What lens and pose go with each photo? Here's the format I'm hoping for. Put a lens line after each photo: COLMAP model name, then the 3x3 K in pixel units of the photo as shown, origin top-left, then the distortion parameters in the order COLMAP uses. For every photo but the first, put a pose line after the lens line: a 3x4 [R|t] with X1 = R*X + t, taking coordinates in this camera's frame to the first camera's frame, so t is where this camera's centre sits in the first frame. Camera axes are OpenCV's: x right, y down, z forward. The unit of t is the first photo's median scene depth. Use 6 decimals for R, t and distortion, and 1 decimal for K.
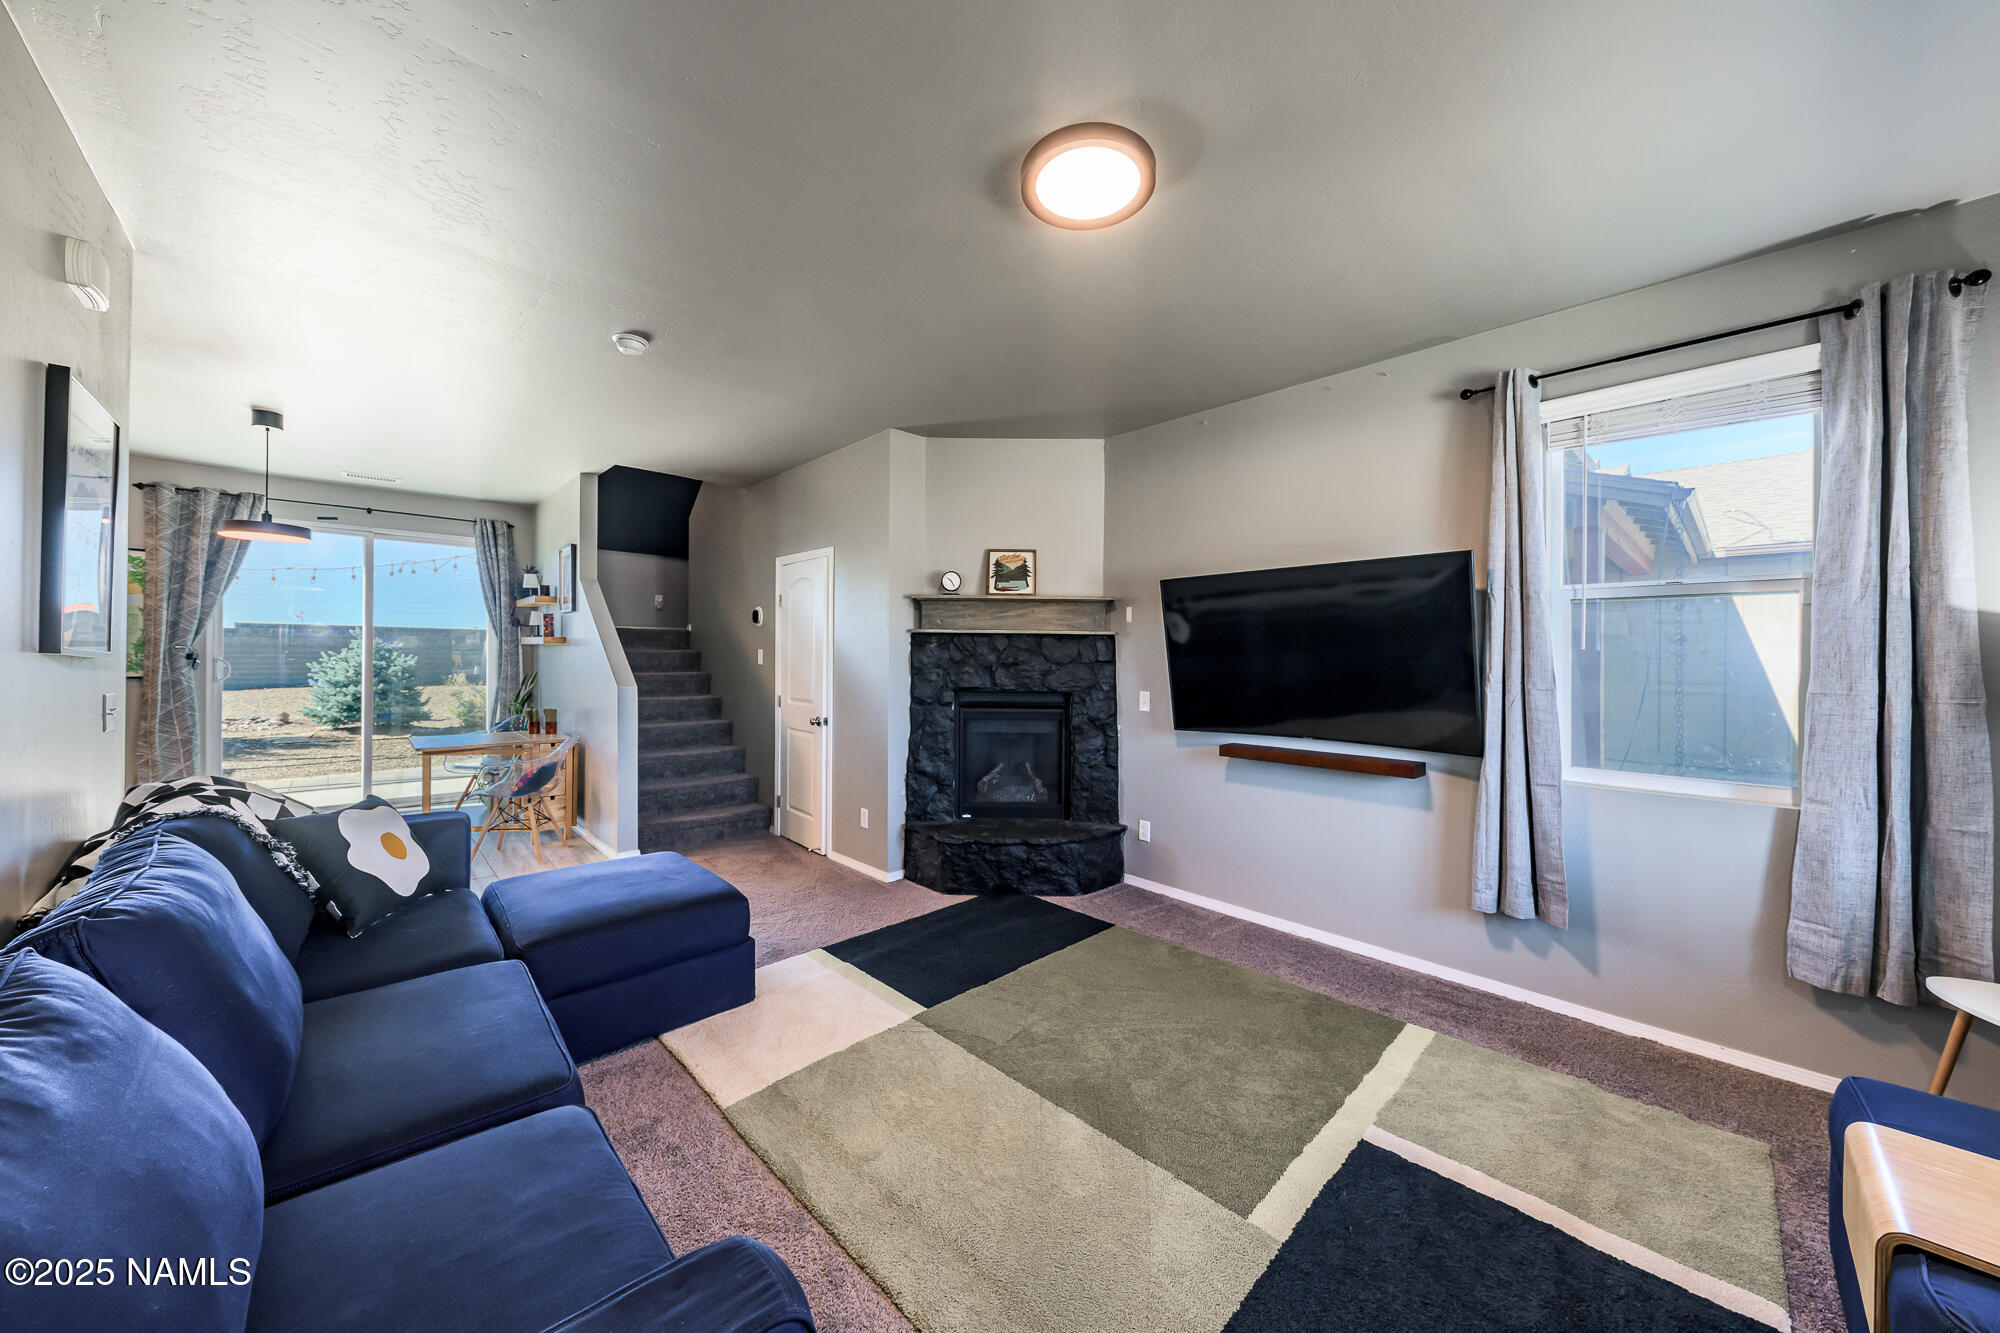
lens RADIAL K [[701.0, 0, 1011.3], [0, 701.0, 645.5], [0, 0, 1]] dist [0.004412, -0.002774]
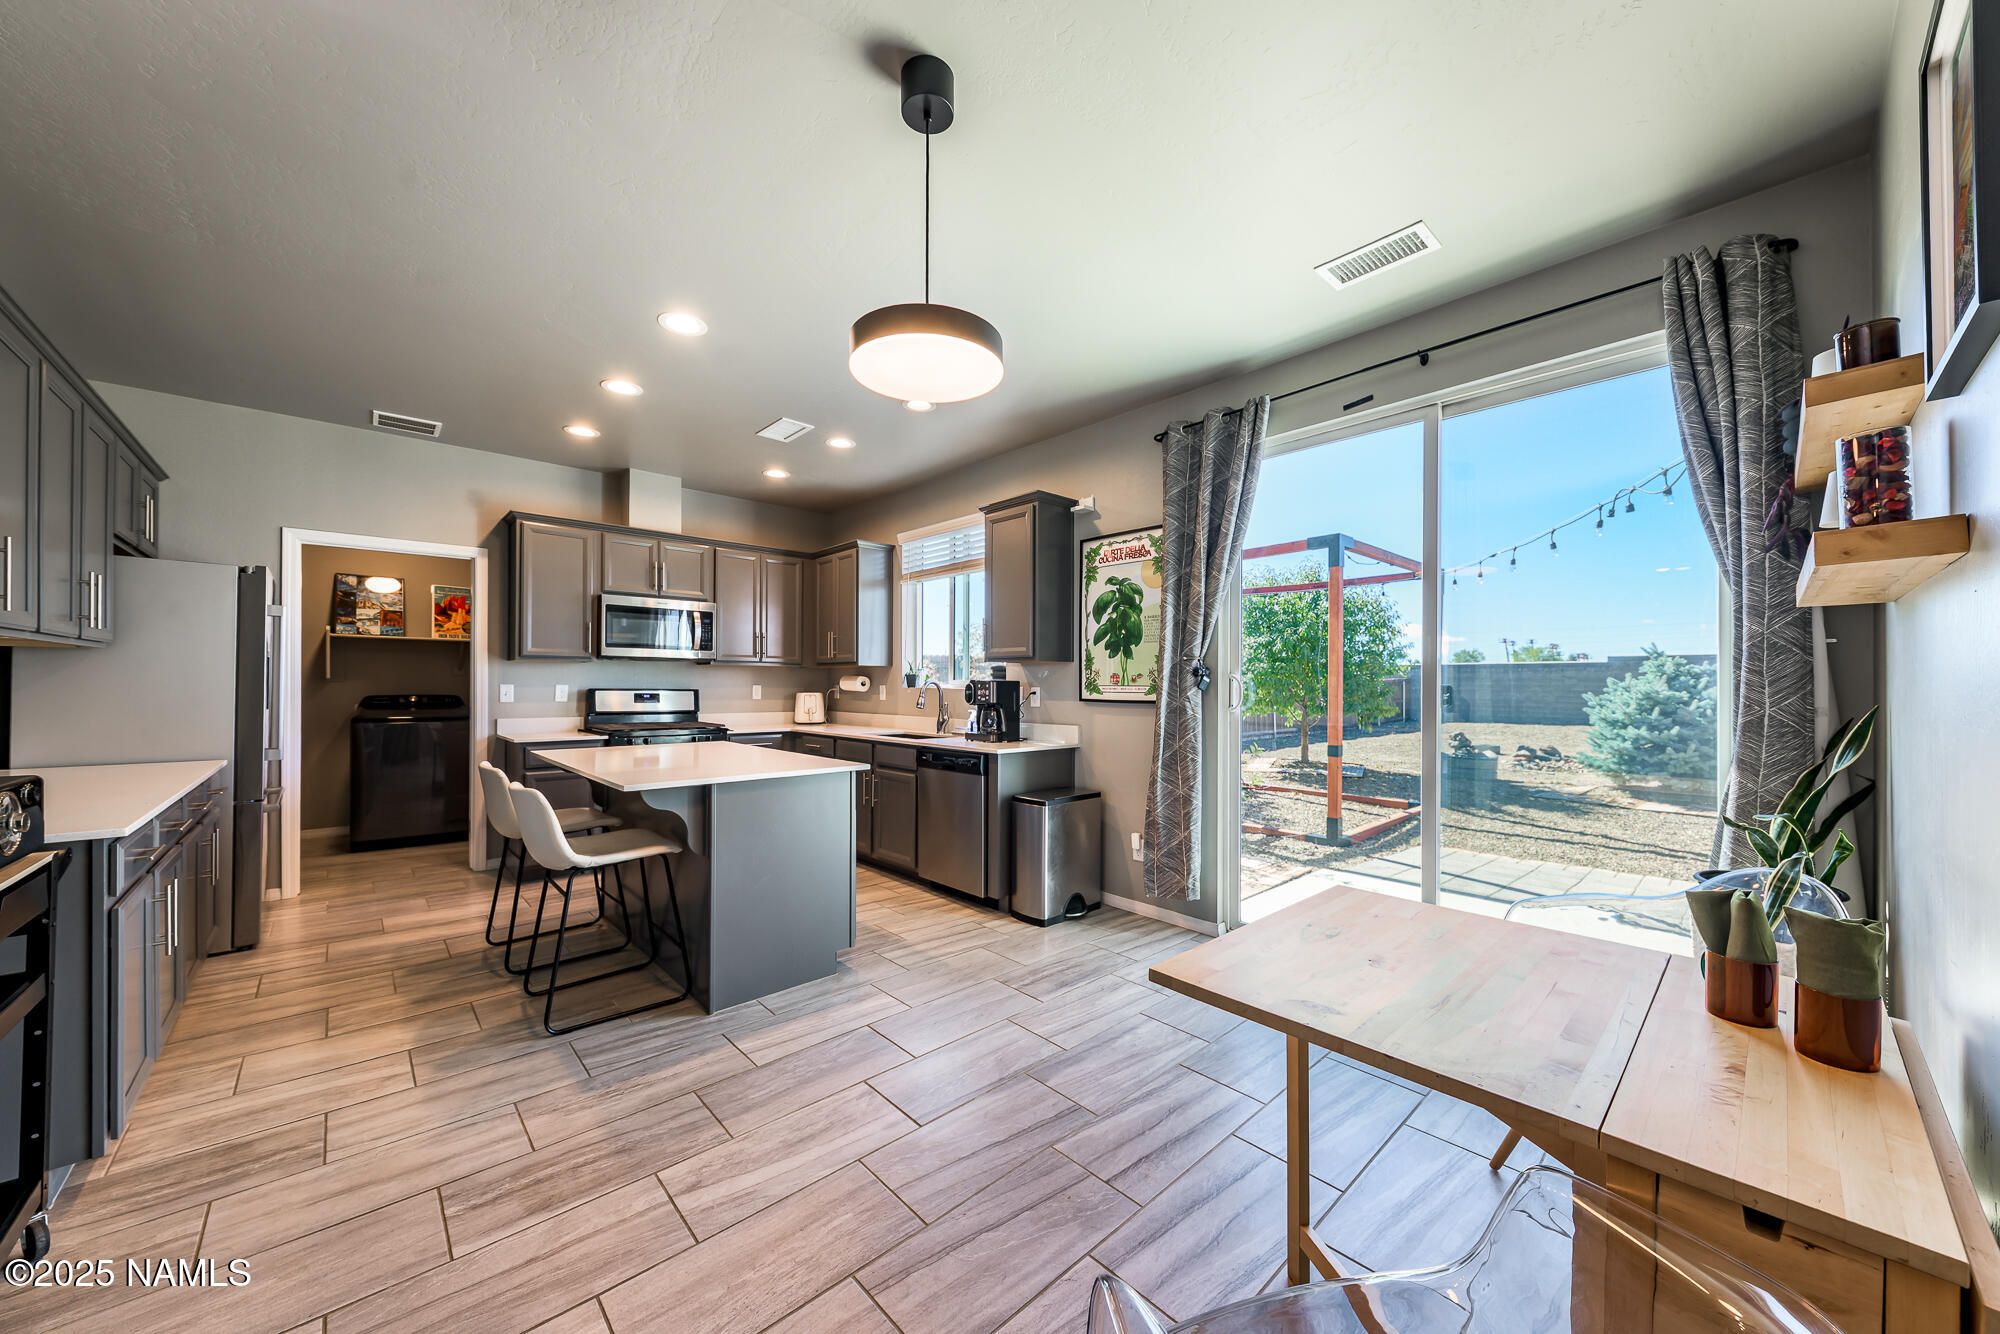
lens RADIAL K [[701.0, 0, 1011.0], [0, 701.0, 698.8], [0, 0, 1]] dist [0.004412, -0.002774]
pose [[-0.013827, 0.010268, -0.999852, -0.591555], [0.011853, 0.999879, 0.010104, 0.038569], [0.999834, -0.011712, -0.013947, 0.985822]]
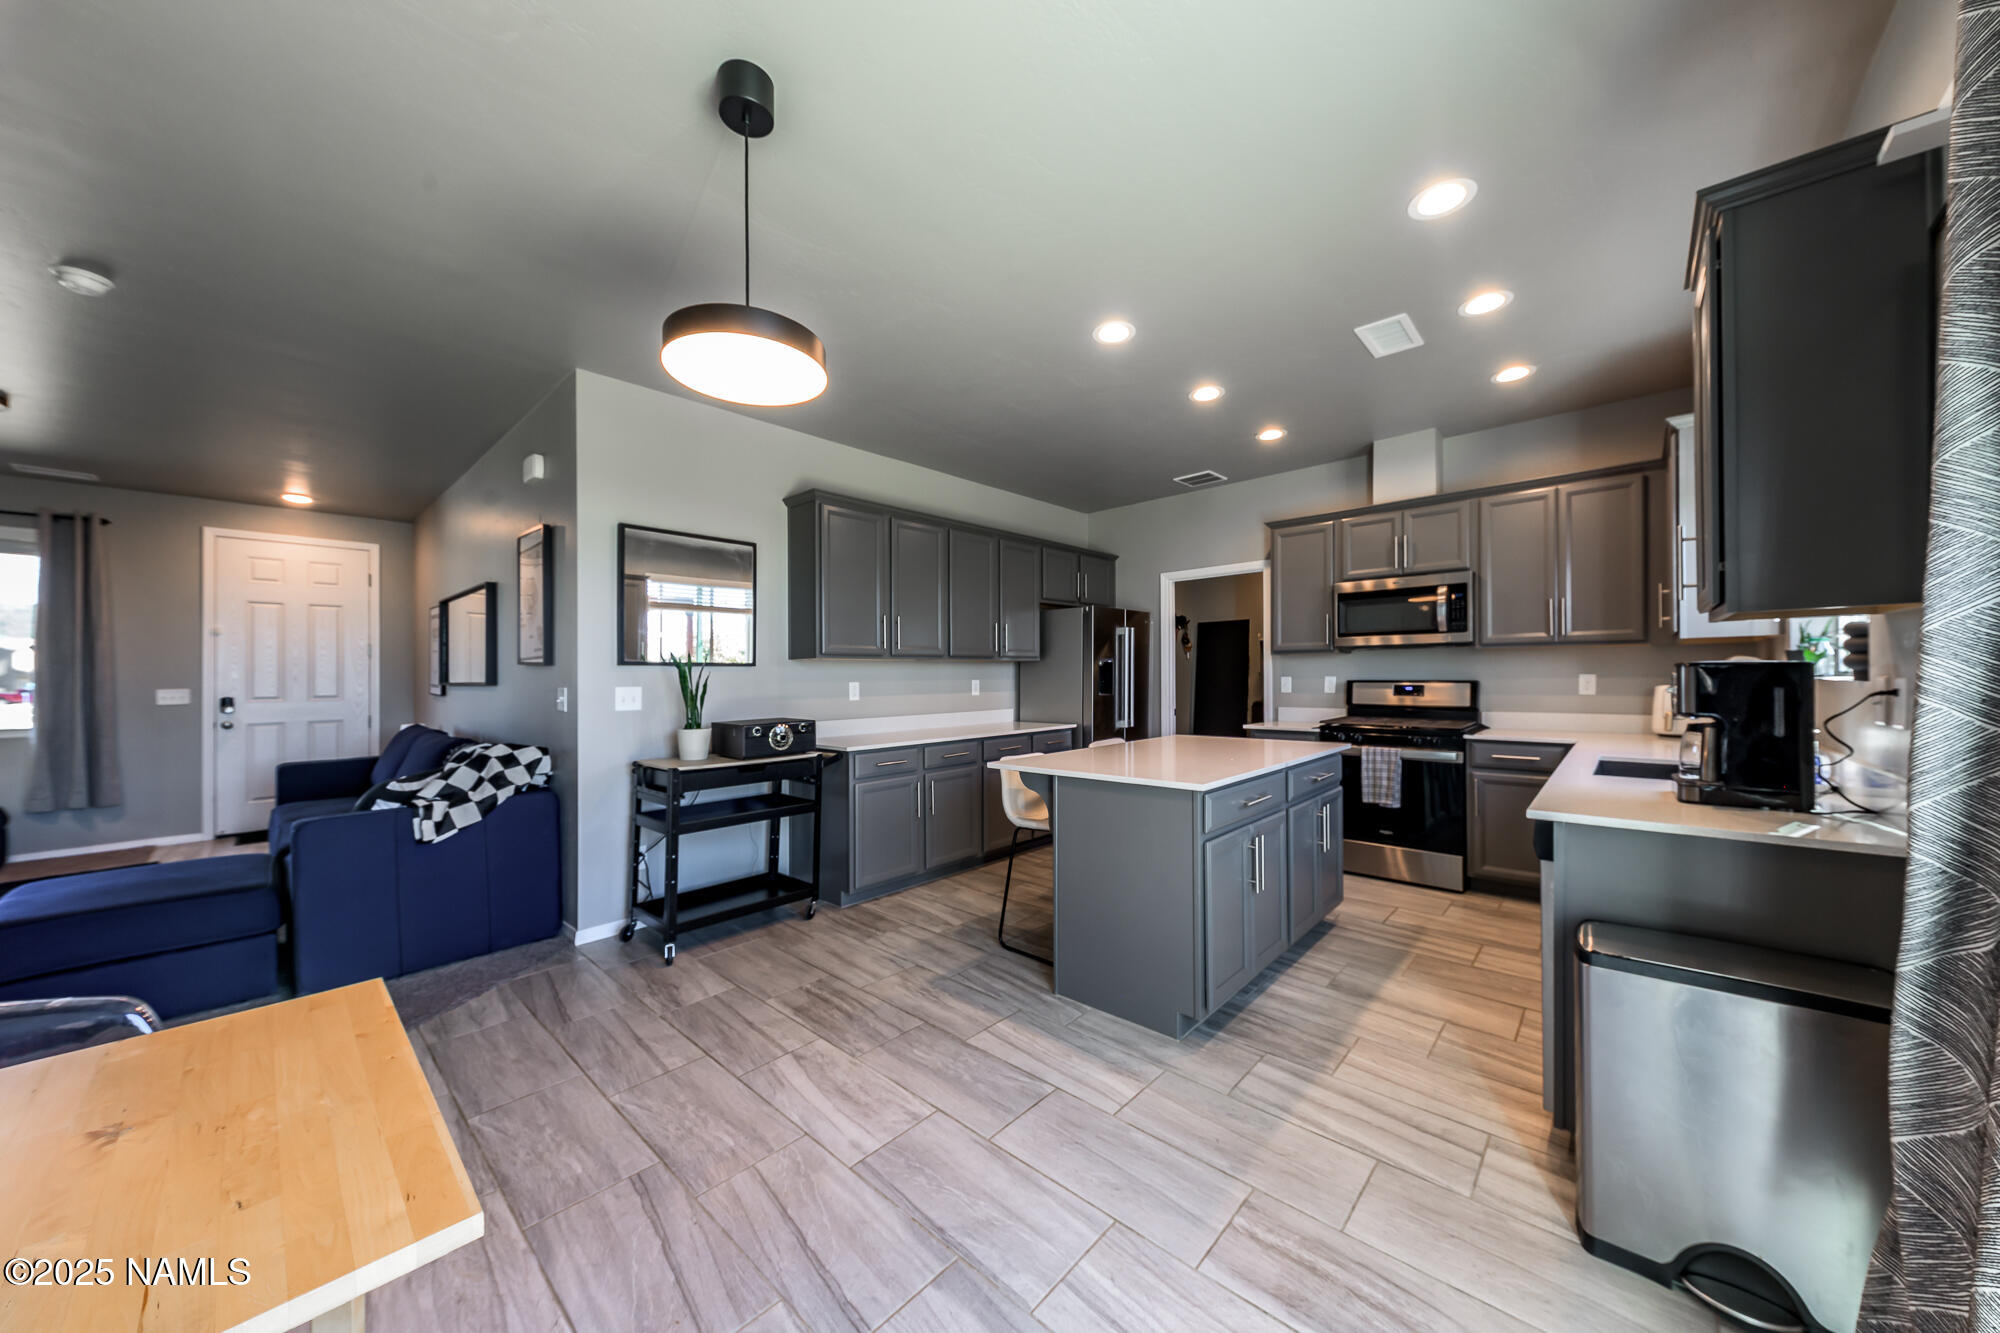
lens RADIAL K [[701.0, 0, 1044.2], [0, 701.0, 676.0], [0, 0, 1]] dist [0.004412, -0.002774]
pose [[-0.997196, -0.000792, -0.074836, -1.181642], [0.000611, 0.999825, -0.018716, 0.039520], [0.074837, -0.018709, -0.997020, 1.379463]]
